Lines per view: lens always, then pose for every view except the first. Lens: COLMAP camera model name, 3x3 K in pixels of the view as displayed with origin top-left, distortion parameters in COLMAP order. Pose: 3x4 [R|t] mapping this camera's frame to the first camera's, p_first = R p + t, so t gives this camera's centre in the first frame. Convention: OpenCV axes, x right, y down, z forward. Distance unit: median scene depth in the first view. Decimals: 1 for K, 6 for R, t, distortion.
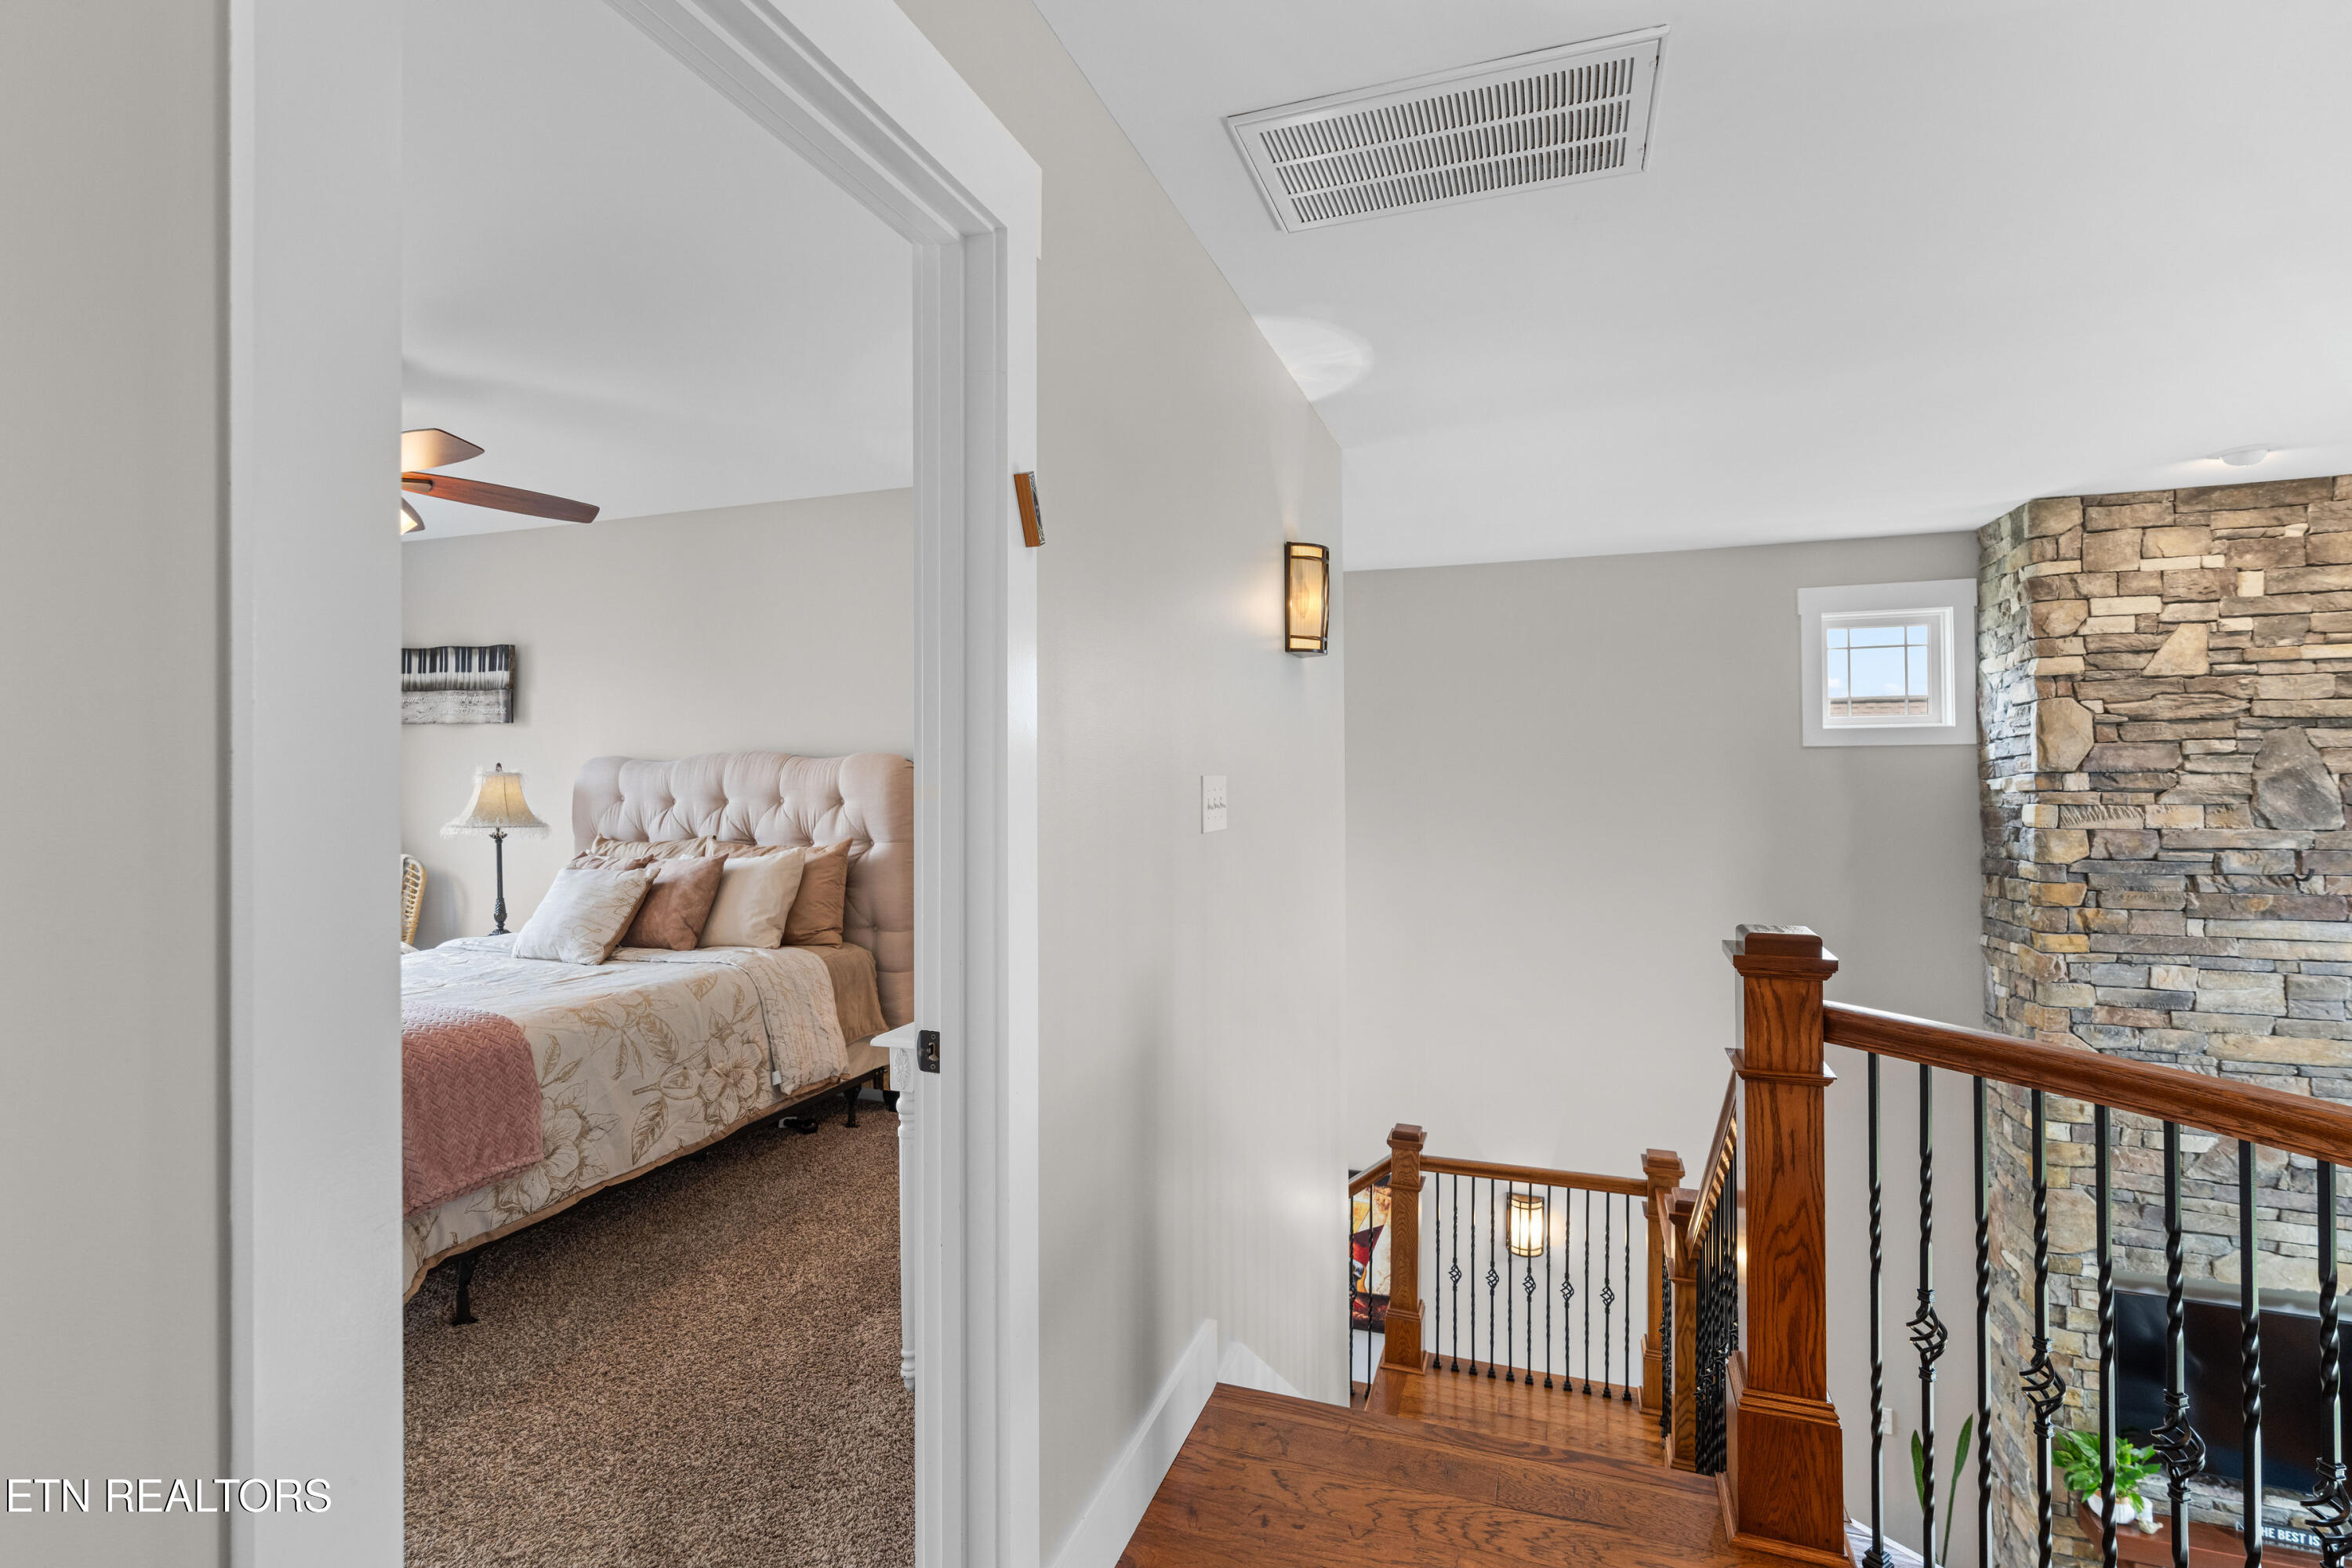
lens RADIAL K [[1084.0, 0, 1176.0], [0, 1084.0, 784.0], [0, 0, 1]] dist [-0.000929, -0.001336]
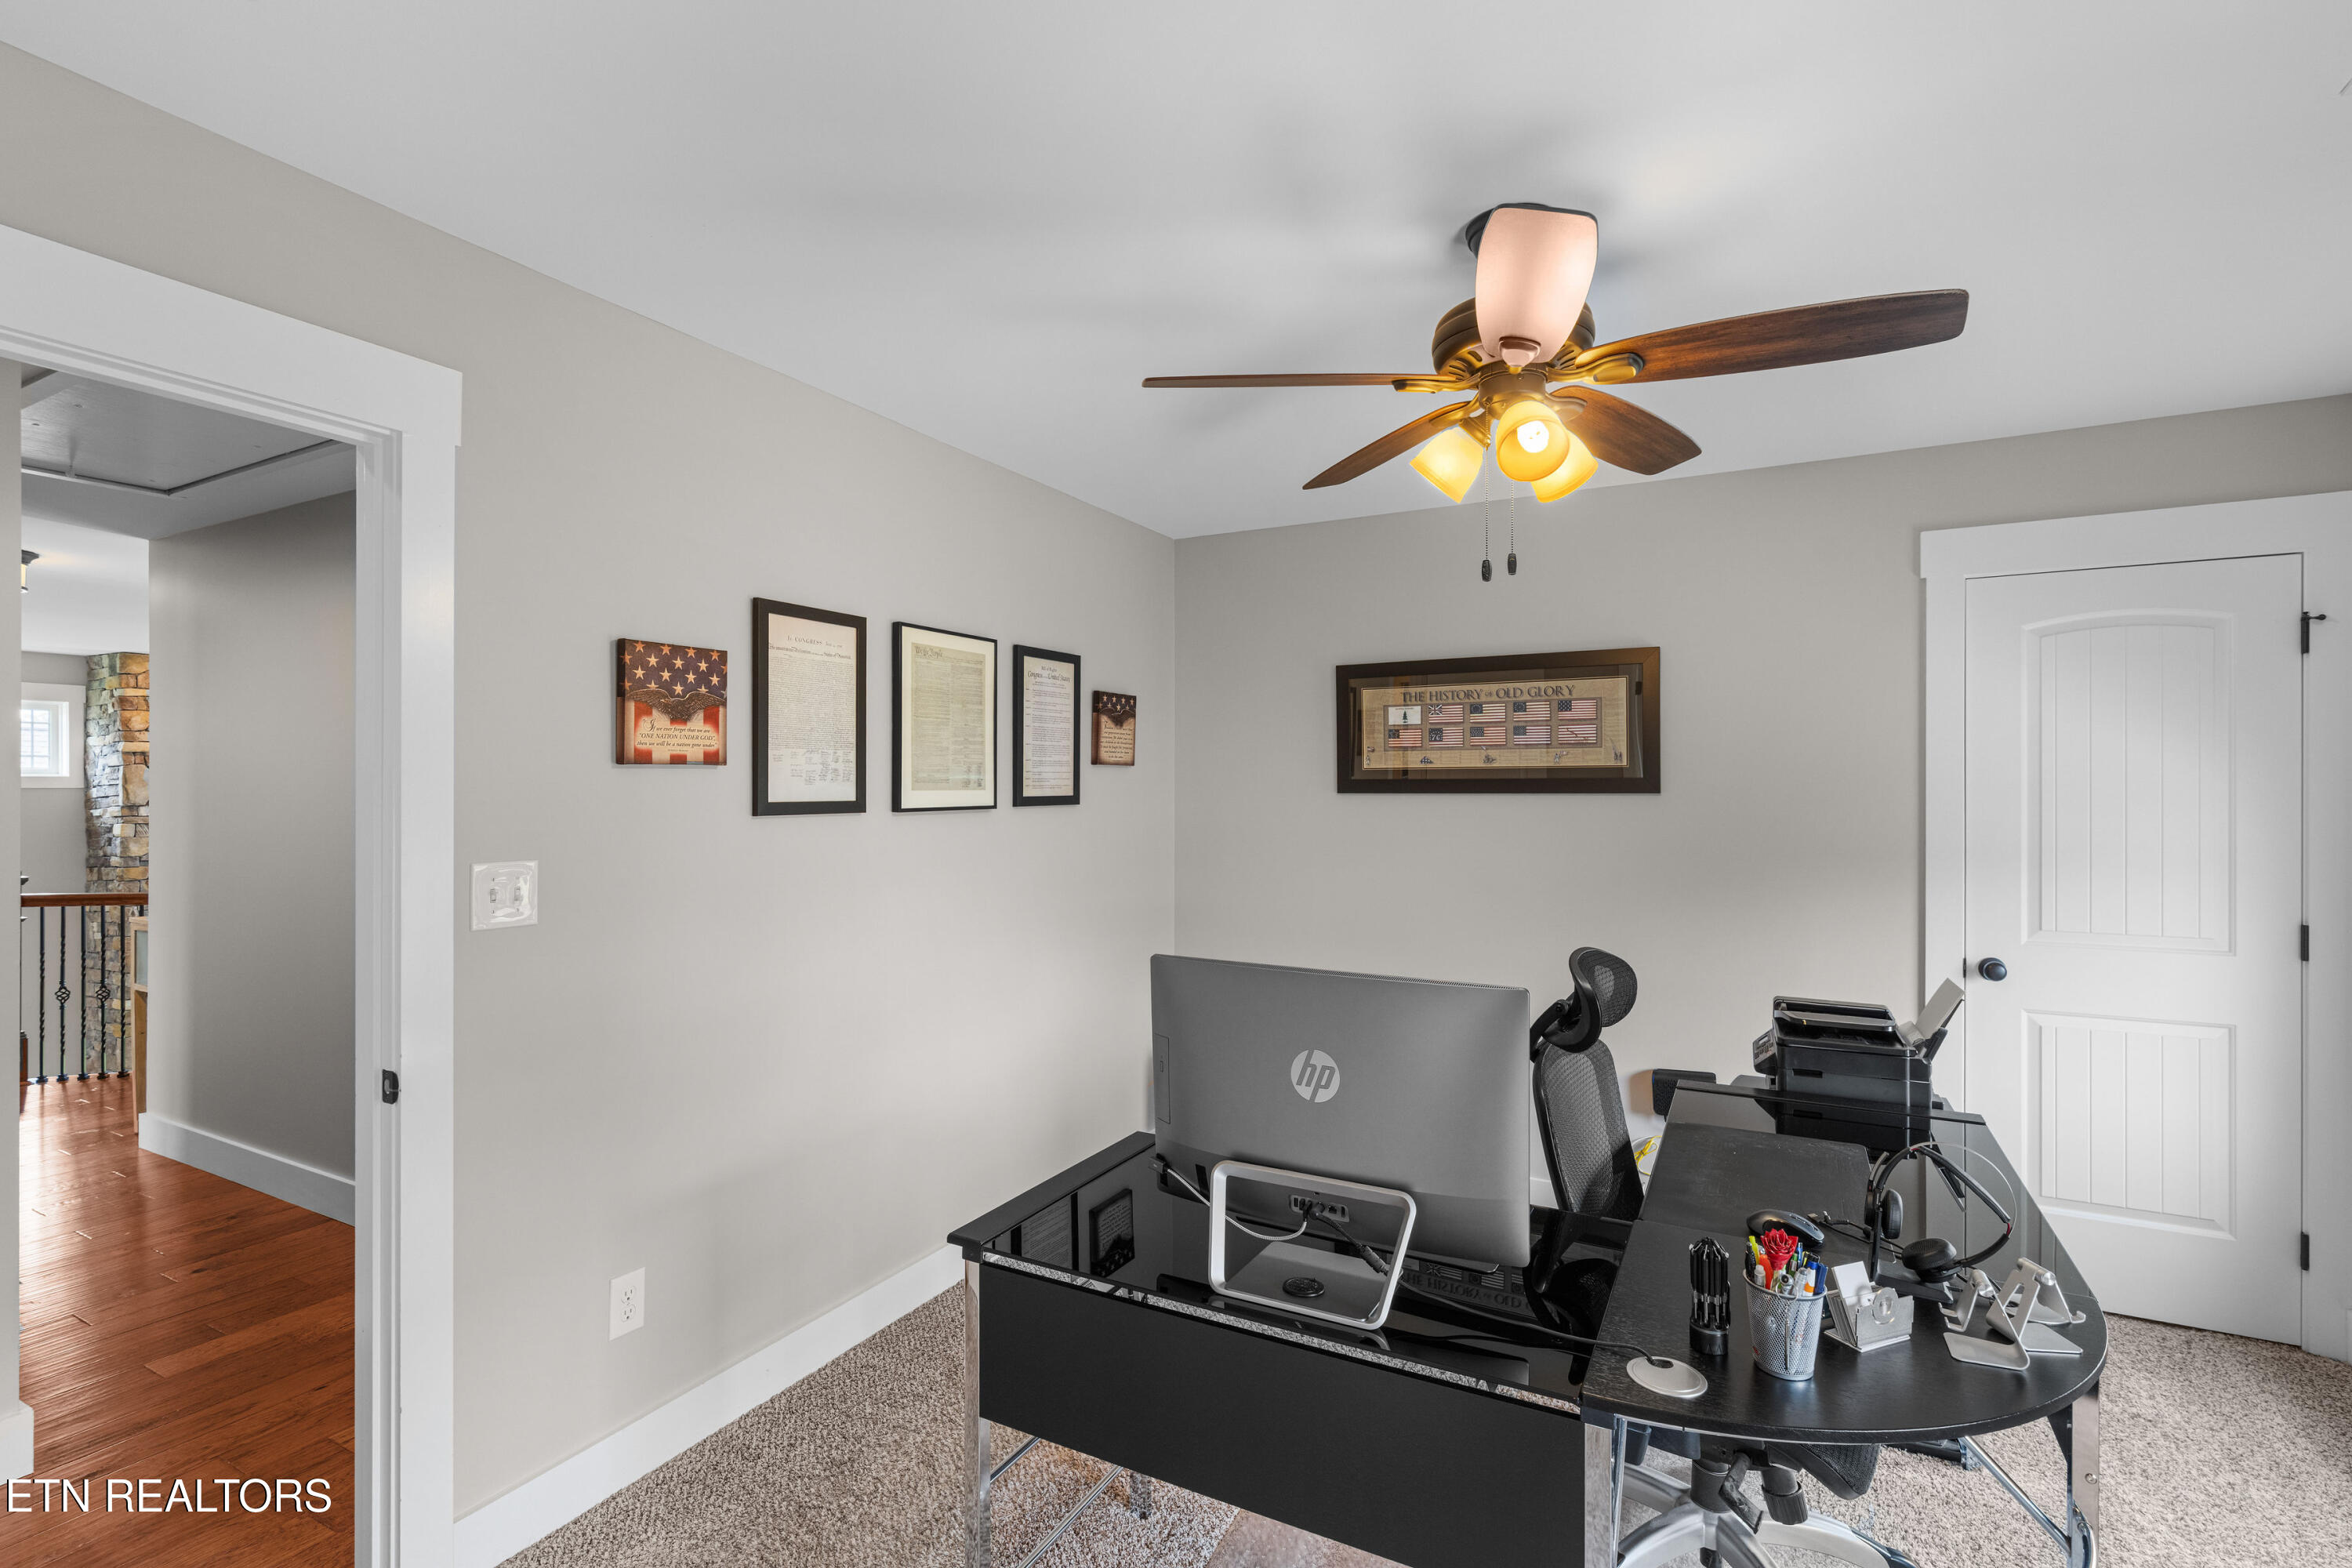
lens RADIAL K [[1084.0, 0, 1176.0], [0, 1084.0, 784.0], [0, 0, 1]] dist [-0.000929, -0.001336]
pose [[0.143280, 0.018424, 0.989511, -0.688913], [0.003464, 0.999811, -0.019118, -0.006521], [-0.989676, 0.006167, 0.143189, -0.931353]]
